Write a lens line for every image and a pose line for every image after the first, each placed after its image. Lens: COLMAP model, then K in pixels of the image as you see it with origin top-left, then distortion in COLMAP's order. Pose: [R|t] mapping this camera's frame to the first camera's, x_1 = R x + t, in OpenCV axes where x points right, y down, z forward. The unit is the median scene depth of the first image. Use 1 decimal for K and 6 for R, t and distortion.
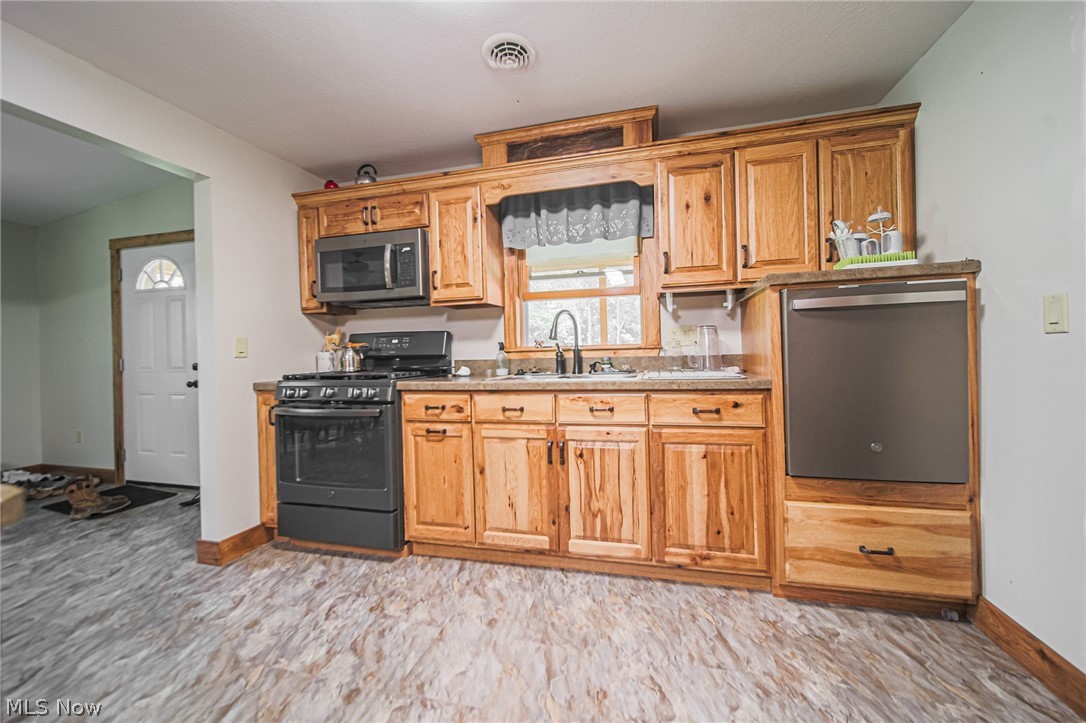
lens RADIAL K [[409.7, 0, 553.6], [0, 409.7, 351.3], [0, 0, 1]] dist [0.001499, -0.000976]
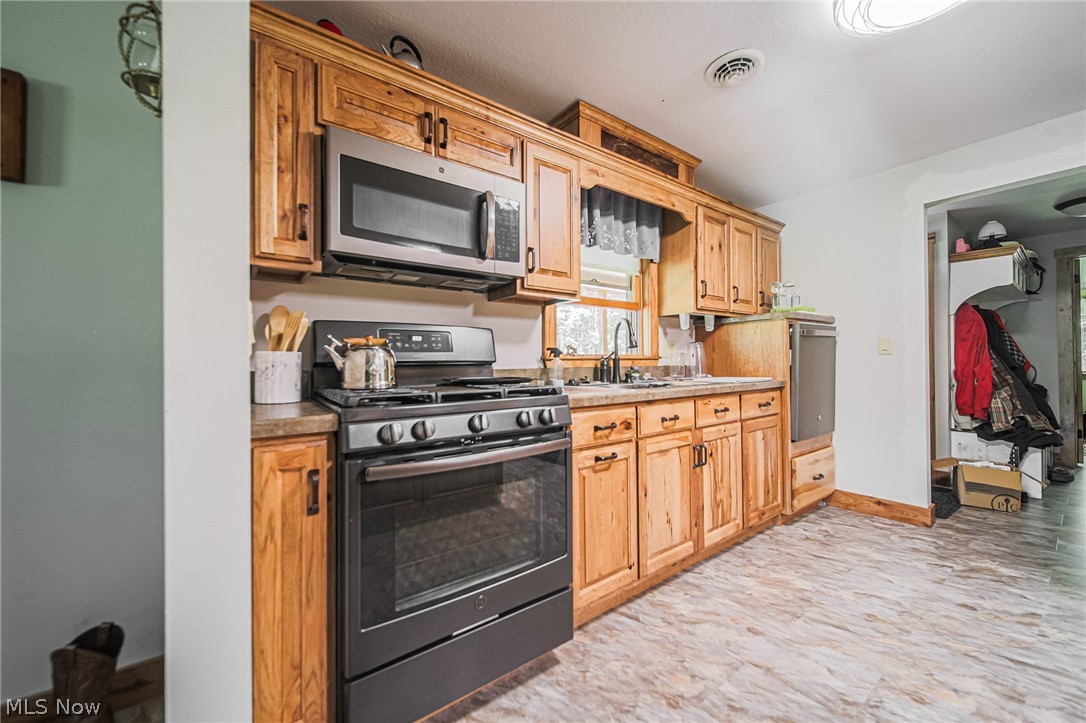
lens RADIAL K [[409.7, 0, 543.2], [0, 409.7, 359.4], [0, 0, 1]] dist [0.001499, -0.000976]
pose [[0.633234, 0.023081, 0.773616, -1.015953], [-0.005232, 0.999660, -0.025543, 0.029791], [-0.773943, 0.012128, 0.633140, 0.618860]]
